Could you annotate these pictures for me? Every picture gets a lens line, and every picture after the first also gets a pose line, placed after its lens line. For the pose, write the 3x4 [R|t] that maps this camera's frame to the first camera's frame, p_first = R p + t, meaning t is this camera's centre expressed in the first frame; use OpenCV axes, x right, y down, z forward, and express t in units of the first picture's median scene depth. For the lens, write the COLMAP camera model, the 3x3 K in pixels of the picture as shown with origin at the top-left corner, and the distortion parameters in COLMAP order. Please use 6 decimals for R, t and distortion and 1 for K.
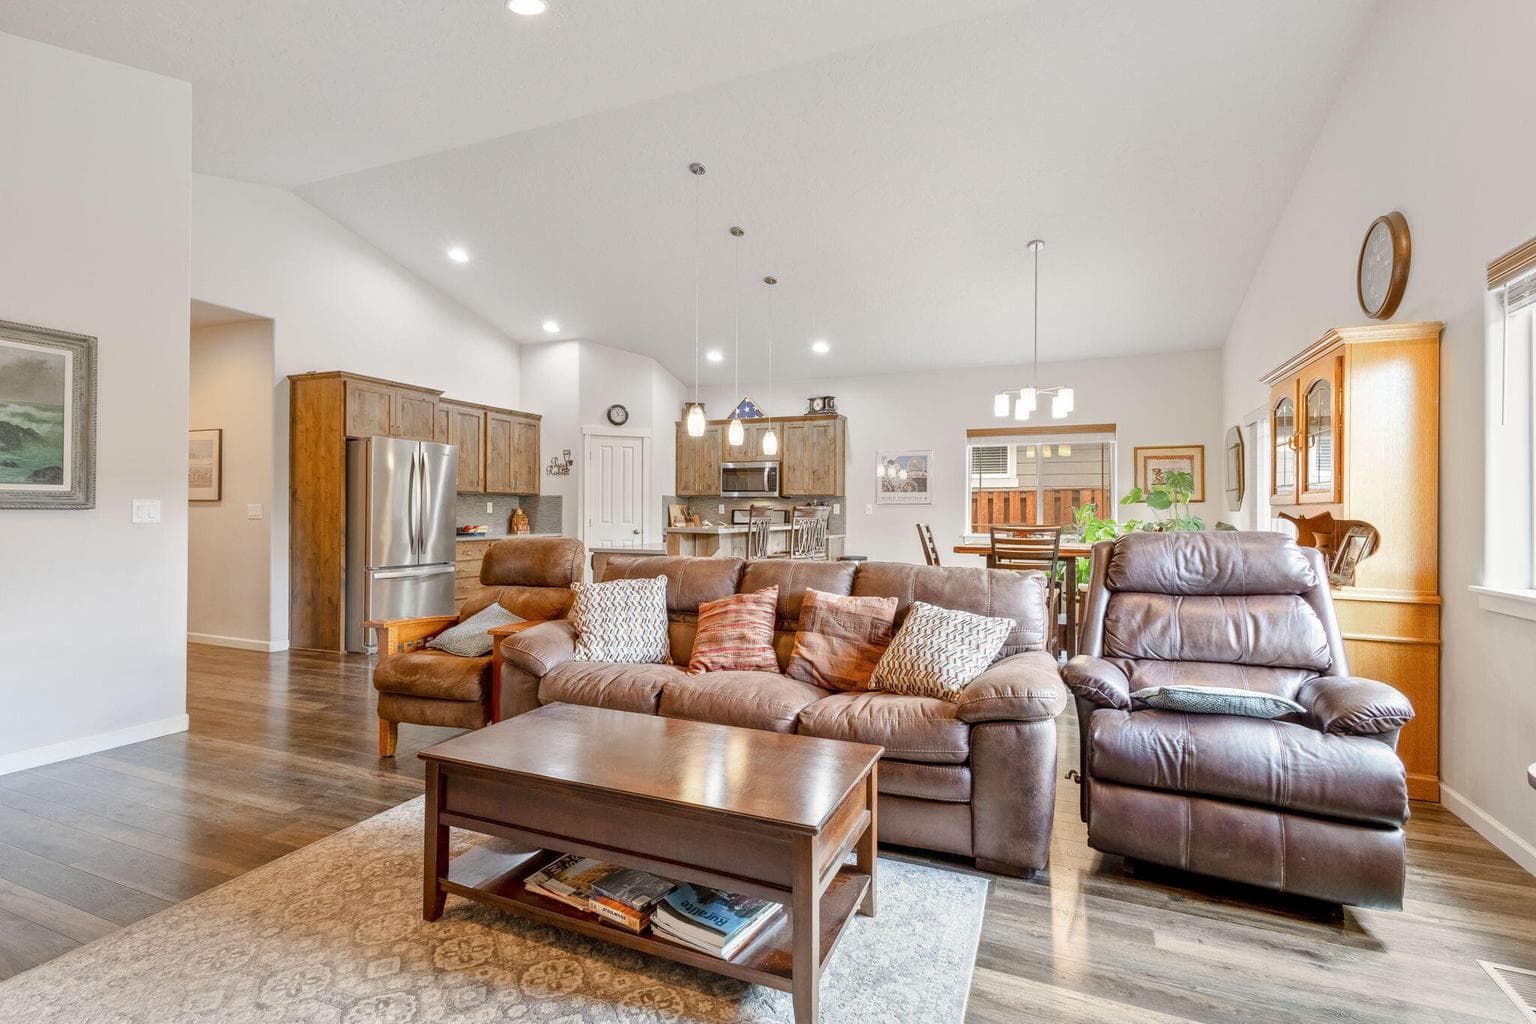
lens RADIAL K [[708.6, 0, 758.6], [0, 708.6, 511.9], [0, 0, 1]] dist [0.001011, -0.000042]
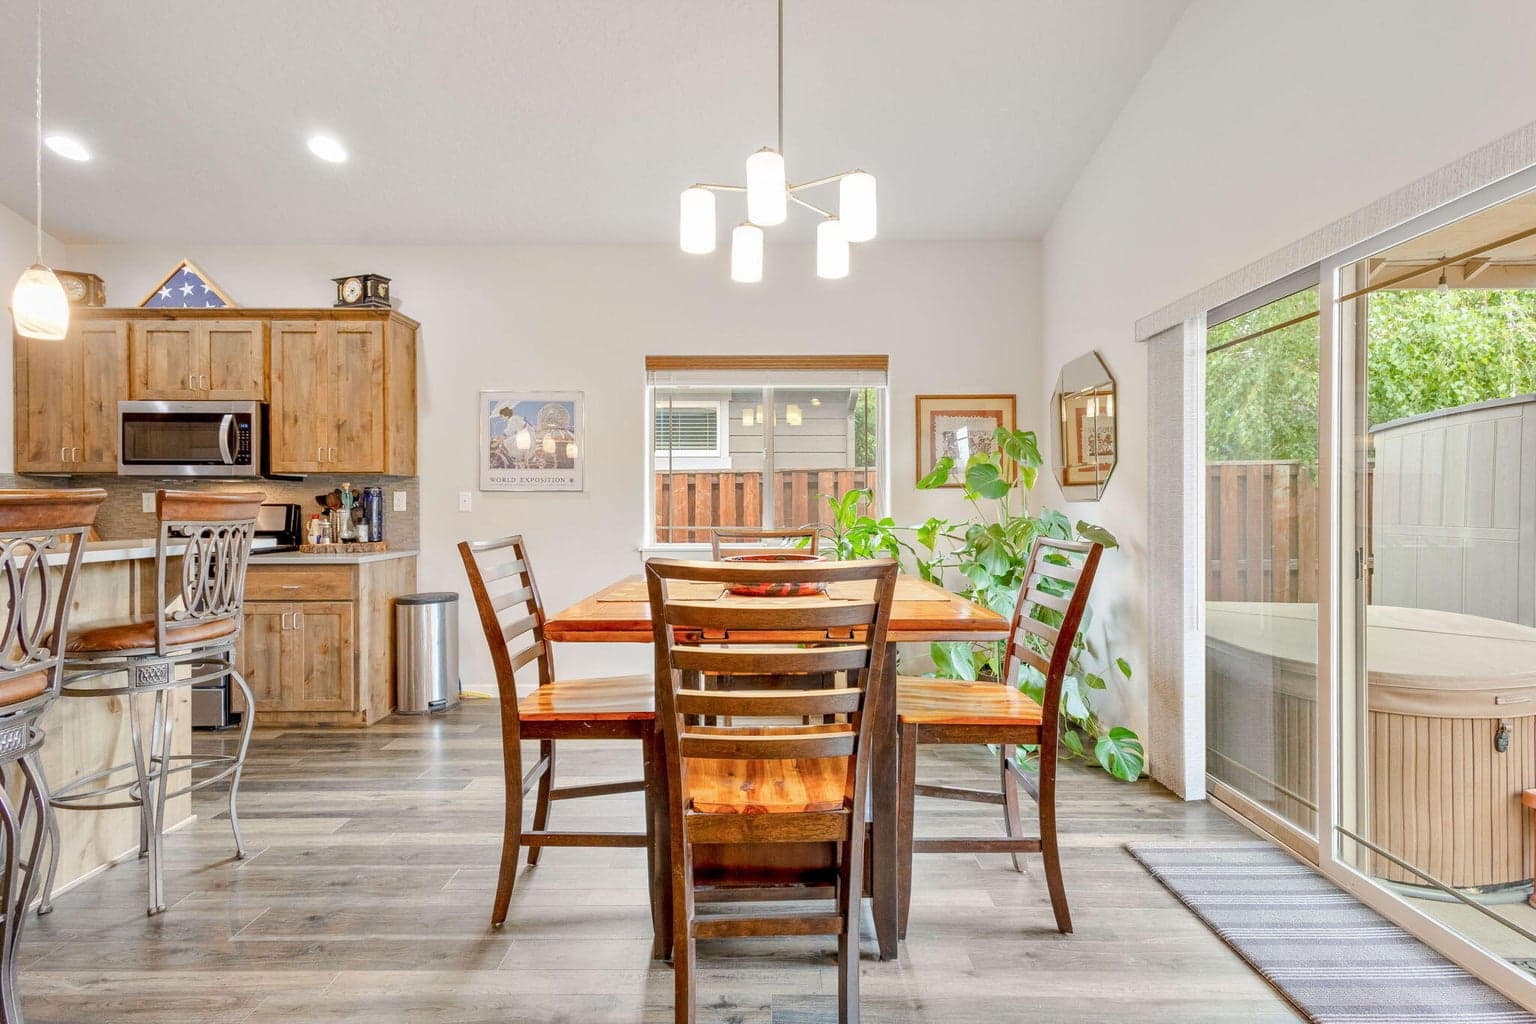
lens RADIAL K [[701.0, 0, 768.0], [0, 701.0, 512.0], [0, 0, 1]] dist [0.002036, -0.000363]
pose [[0.917503, -0.009974, 0.397603, 0.153858], [0.006404, 0.999926, 0.010307, 0.000073], [-0.397676, -0.006911, 0.917500, 0.434410]]
